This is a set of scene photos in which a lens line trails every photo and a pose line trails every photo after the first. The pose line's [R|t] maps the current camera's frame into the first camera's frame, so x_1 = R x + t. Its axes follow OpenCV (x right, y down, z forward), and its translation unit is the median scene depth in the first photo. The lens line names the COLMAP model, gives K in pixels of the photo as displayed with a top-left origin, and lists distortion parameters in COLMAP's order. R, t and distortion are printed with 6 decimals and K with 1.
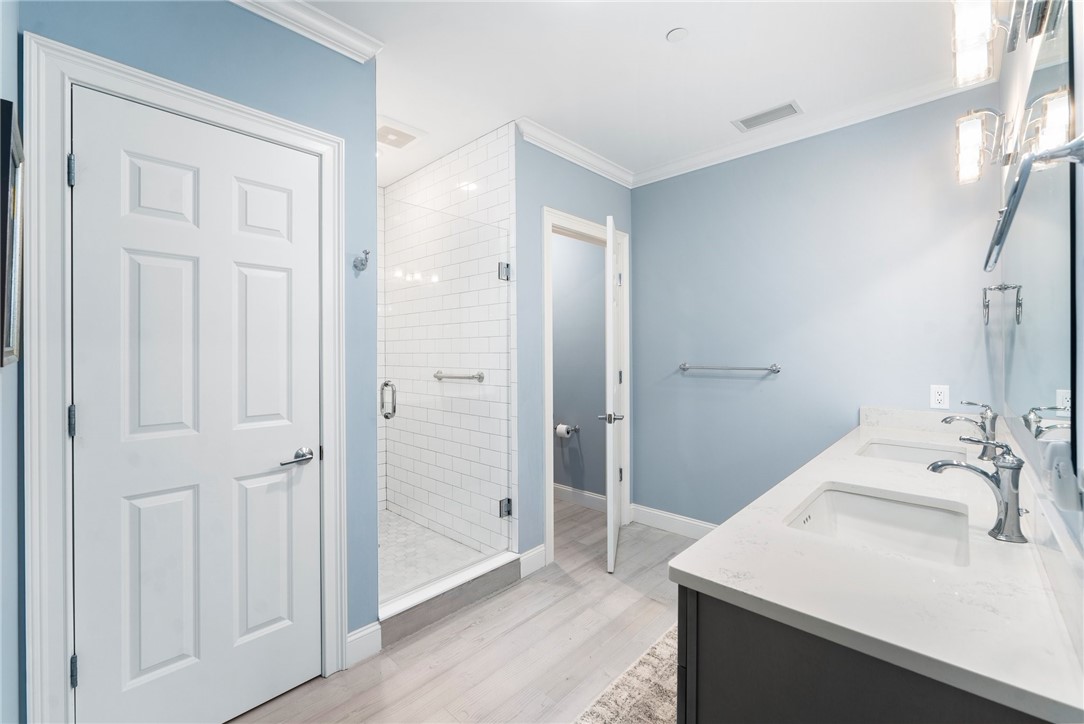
lens RADIAL K [[447.3, 0, 538.1], [0, 447.3, 358.4], [0, 0, 1]] dist [-0.004028, -0.000175]
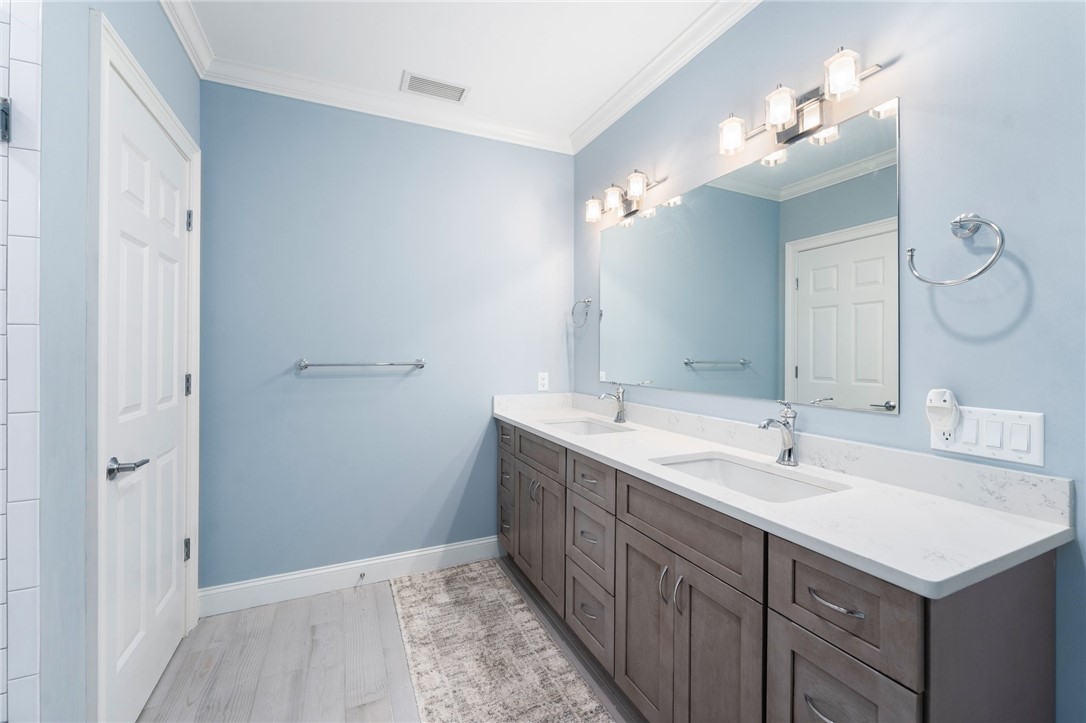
lens RADIAL K [[448.1, 0, 544.0], [0, 448.1, 351.7], [0, 0, 1]] dist [-0.004028, -0.000175]
pose [[0.369205, 0.003651, 0.929341, -0.233877], [0.008110, 0.999942, -0.007150, 0.007653], [-0.929313, 0.010177, 0.369154, 0.416048]]
